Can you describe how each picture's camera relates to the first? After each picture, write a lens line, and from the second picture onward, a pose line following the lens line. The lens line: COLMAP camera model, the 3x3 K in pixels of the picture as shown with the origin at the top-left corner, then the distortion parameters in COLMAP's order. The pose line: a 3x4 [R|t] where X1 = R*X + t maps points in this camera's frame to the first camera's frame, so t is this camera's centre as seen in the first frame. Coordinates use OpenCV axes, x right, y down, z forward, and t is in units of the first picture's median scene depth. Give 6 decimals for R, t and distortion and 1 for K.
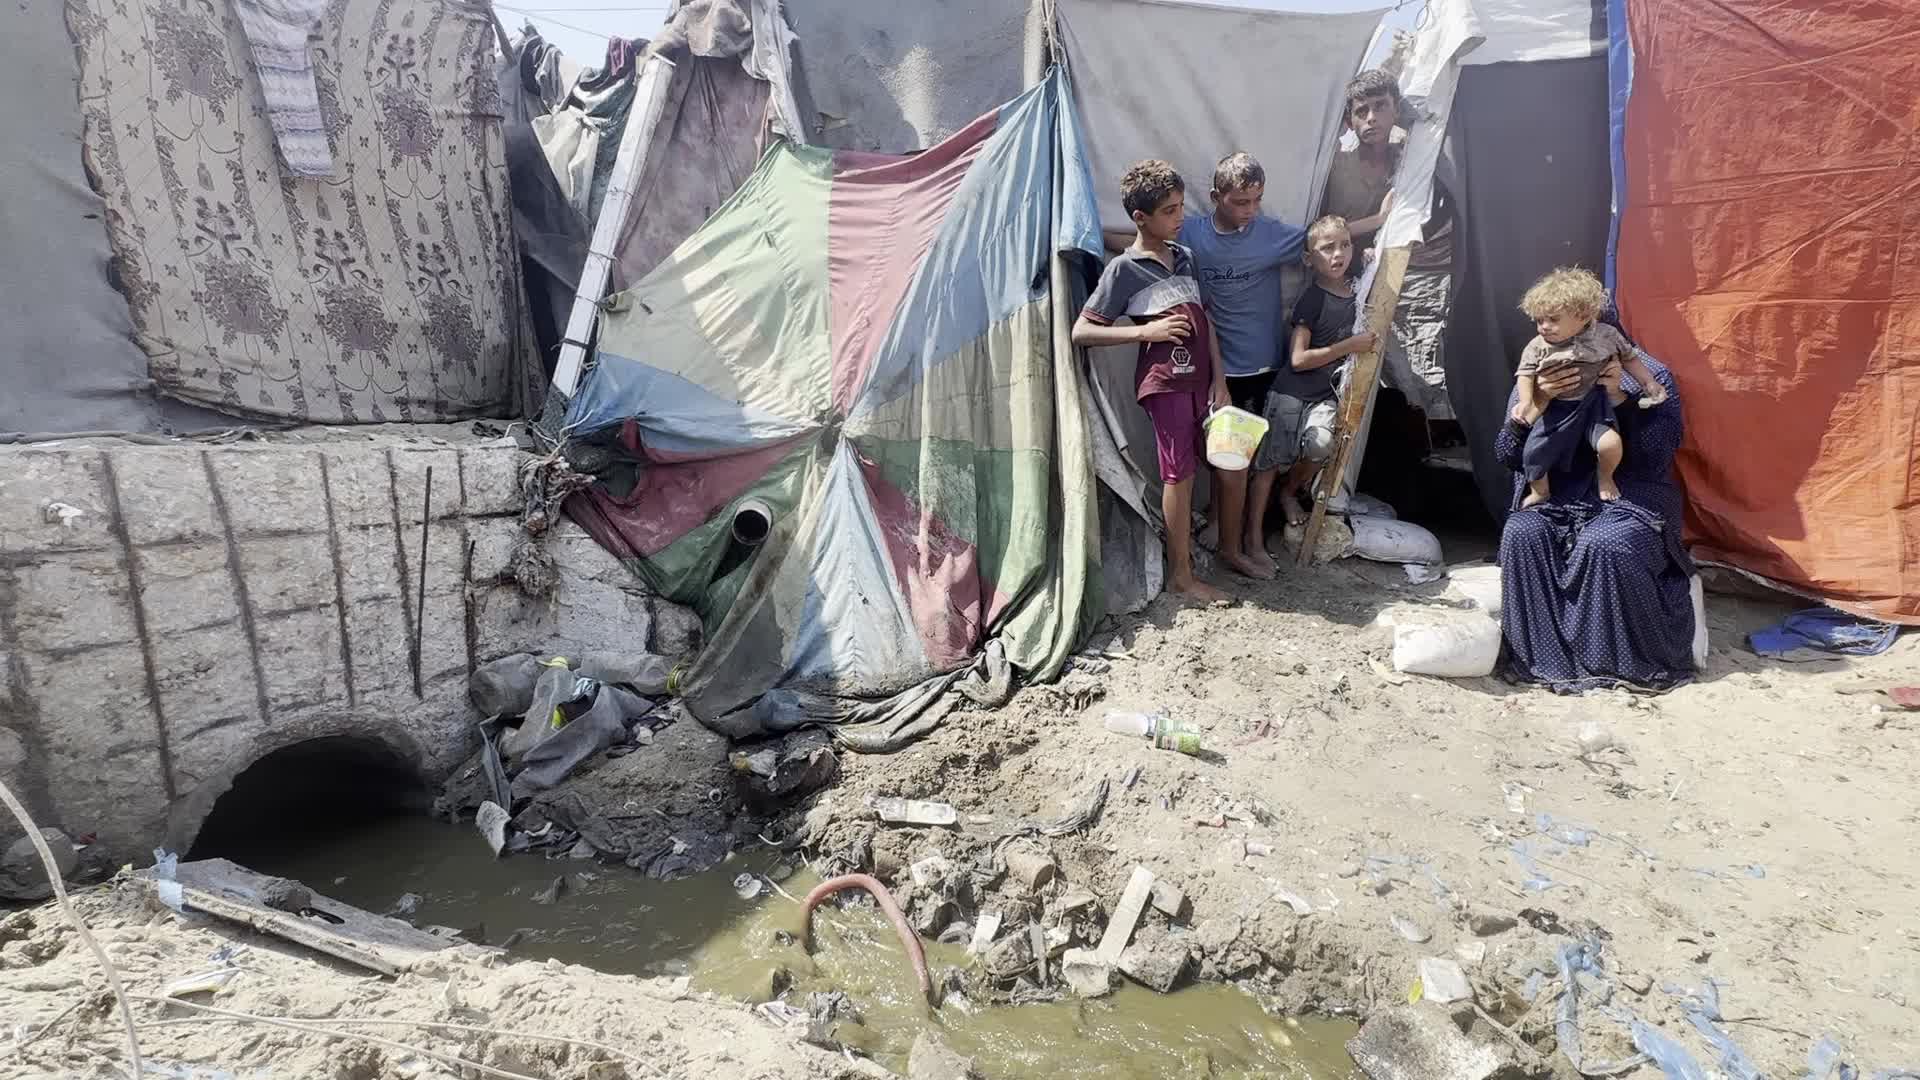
lens RADIAL K [[898.3, 0, 960.0], [0, 898.3, 540.0], [0, 0, 1]] dist [0.009978, 0.001168]
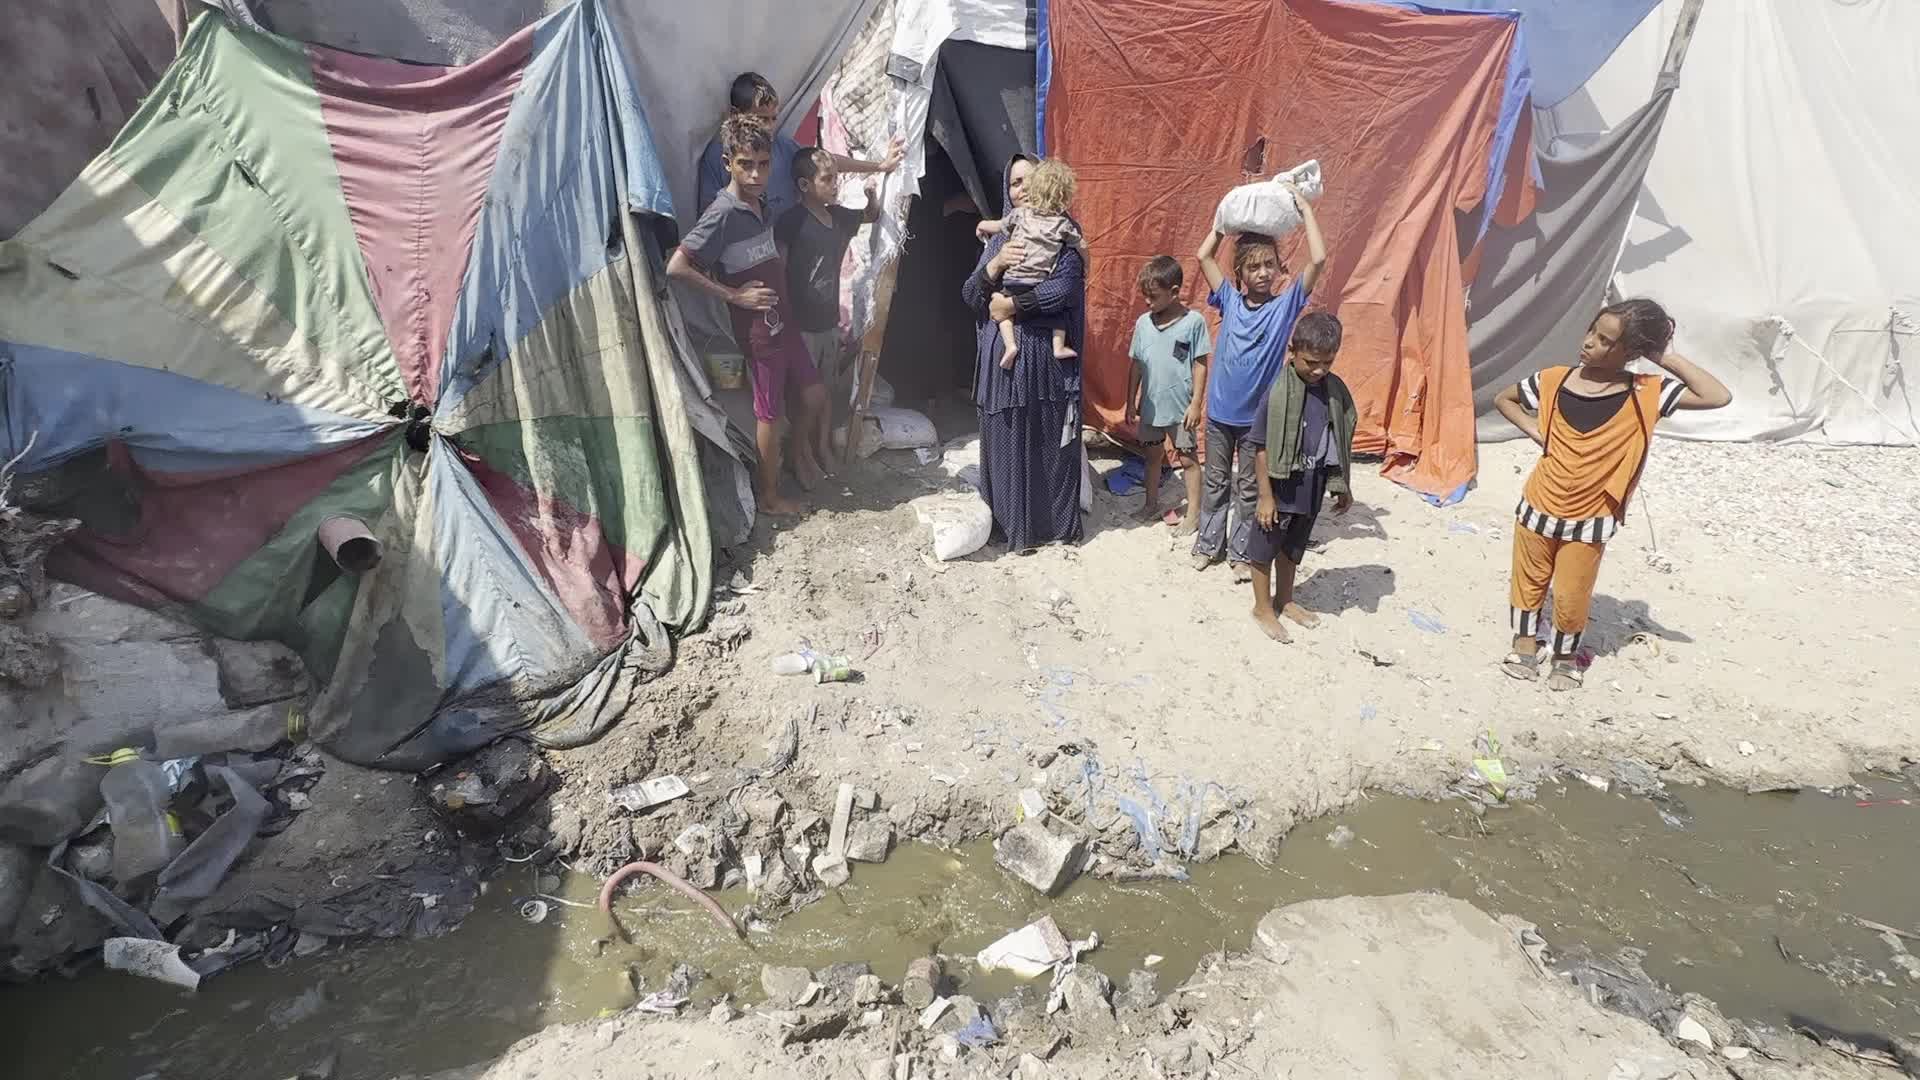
lens RADIAL K [[885.0, 0, 971.3], [0, 885.0, 532.5], [0, 0, 1]] dist [0.012359, 0.001275]
pose [[0.796508, -0.197079, 0.571608, -0.345678], [0.020243, 0.953549, 0.300556, -0.415300], [-0.604289, -0.227824, 0.763499, -0.109233]]
